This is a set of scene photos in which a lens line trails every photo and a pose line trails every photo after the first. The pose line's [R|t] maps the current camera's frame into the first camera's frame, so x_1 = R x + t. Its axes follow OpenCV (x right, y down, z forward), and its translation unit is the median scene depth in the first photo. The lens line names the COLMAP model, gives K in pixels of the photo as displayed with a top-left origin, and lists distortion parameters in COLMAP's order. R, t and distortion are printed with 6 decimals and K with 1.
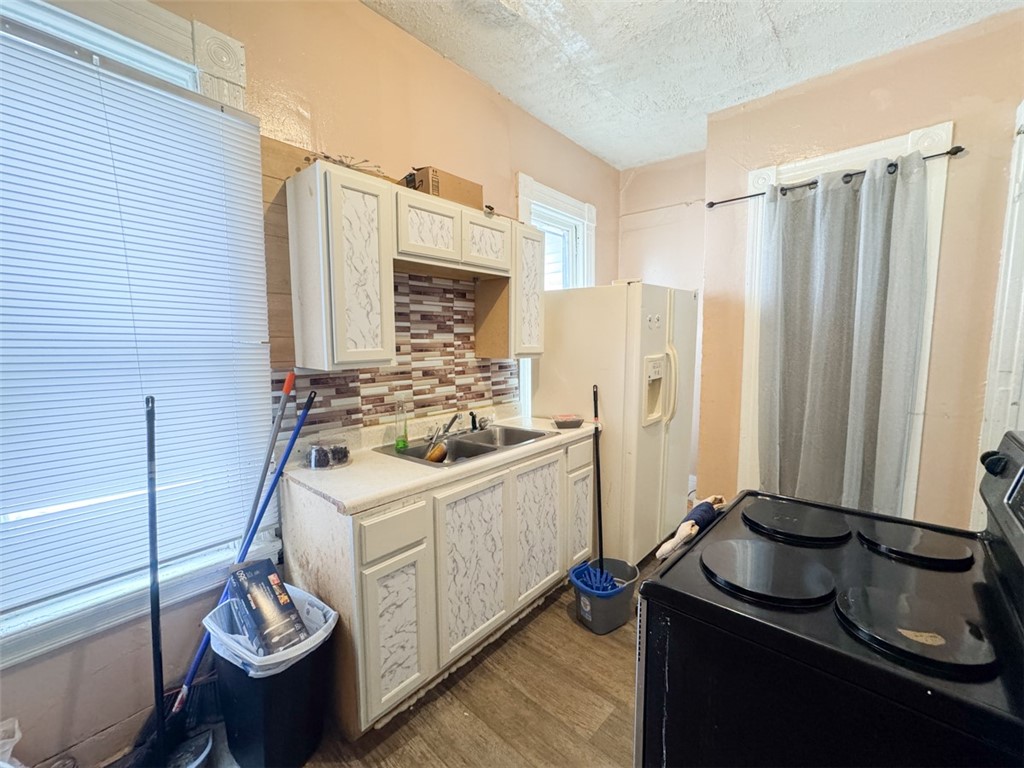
lens RADIAL K [[421.3, 0, 515.3], [0, 421.3, 385.1], [0, 0, 1]] dist [-0.001697, 0.001148]
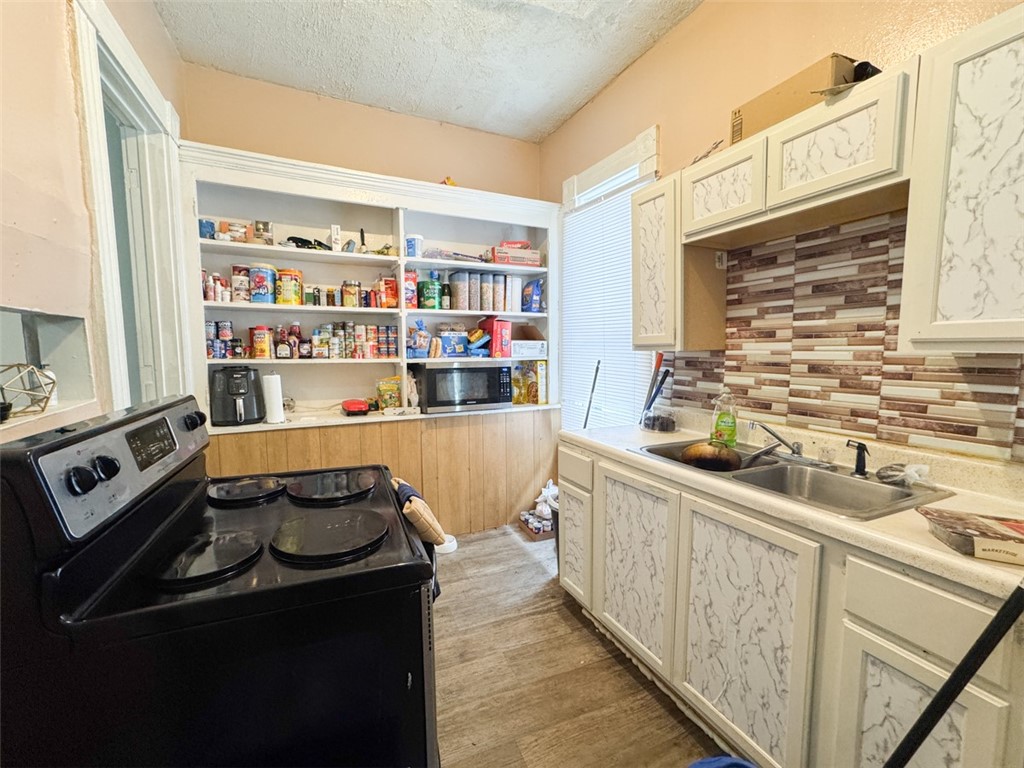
lens RADIAL K [[421.3, 0, 512.4], [0, 421.3, 384.7], [0, 0, 1]] dist [-0.001697, 0.001148]
pose [[-0.399201, 0.089845, -0.912451, 0.689836], [-0.087544, 0.986905, 0.135478, -0.057410], [0.912674, 0.133963, -0.386108, 0.888112]]
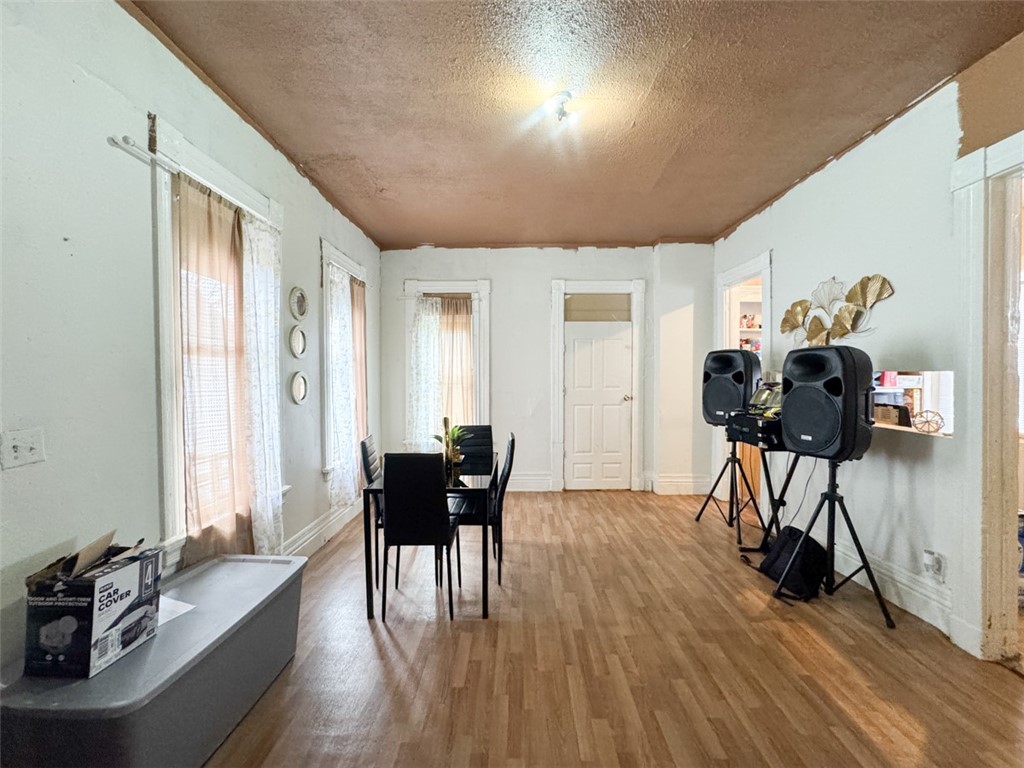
lens RADIAL K [[421.3, 0, 516.9], [0, 421.3, 384.3], [0, 0, 1]] dist [-0.001697, 0.001148]
pose [[-0.756867, 0.018037, -0.653320, 2.395726], [-0.067282, 0.992158, 0.105338, -0.062414], [0.650097, 0.123684, -0.749717, 0.665490]]
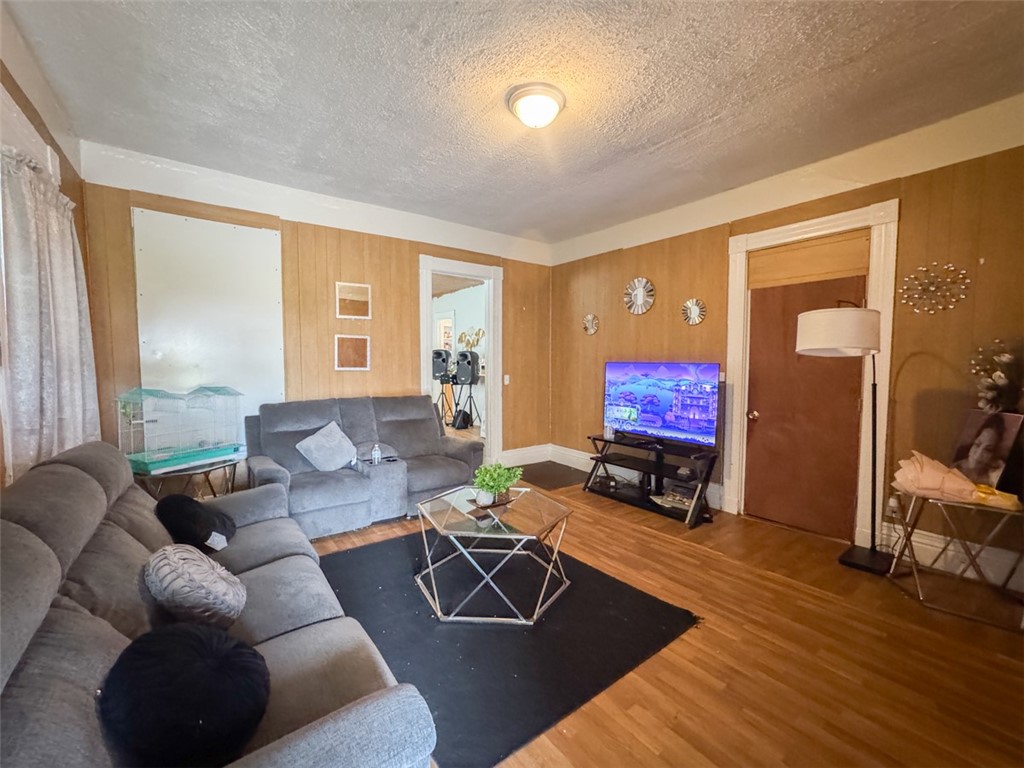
lens RADIAL K [[421.3, 0, 510.1], [0, 421.3, 386.2], [0, 0, 1]] dist [-0.001697, 0.001148]
pose [[-0.208761, 0.057955, -0.976248, 4.812602], [-0.103024, 0.991385, 0.080884, -0.136901], [0.972525, 0.117463, -0.200991, 1.574045]]
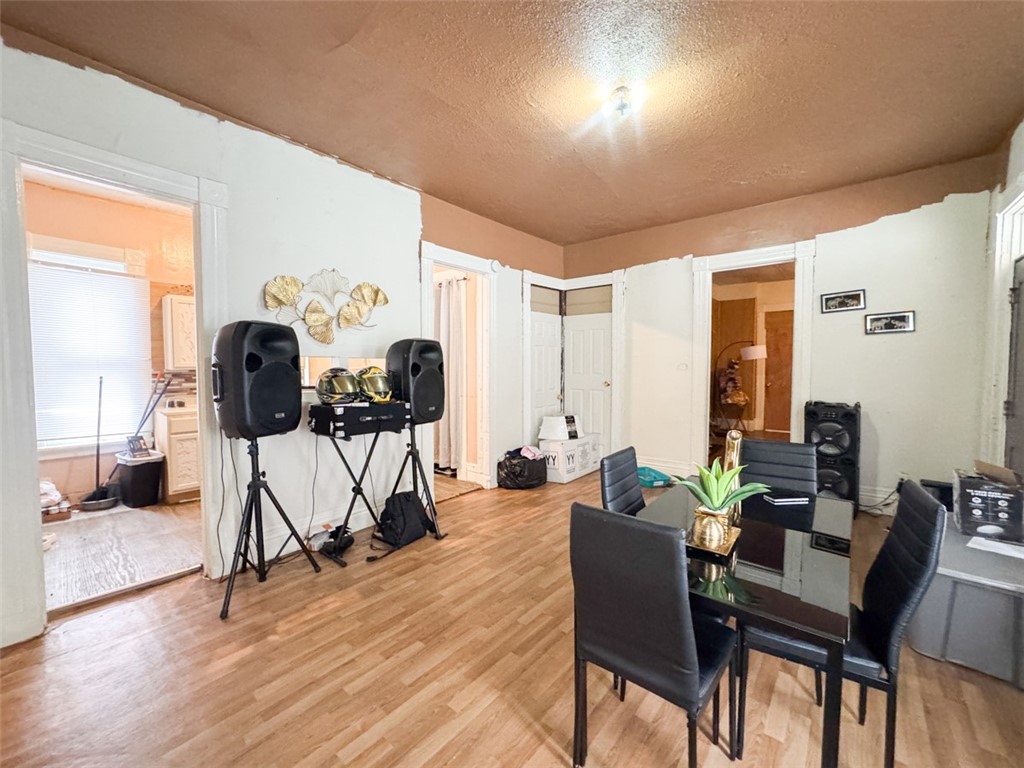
lens RADIAL K [[421.3, 0, 512.6], [0, 421.3, 383.7], [0, 0, 1]] dist [-0.001697, 0.001148]
pose [[0.999937, 0.001971, 0.011087, 1.270195], [-0.001260, 0.997961, -0.063807, 0.167913], [-0.011190, 0.063789, 0.997901, -1.262988]]
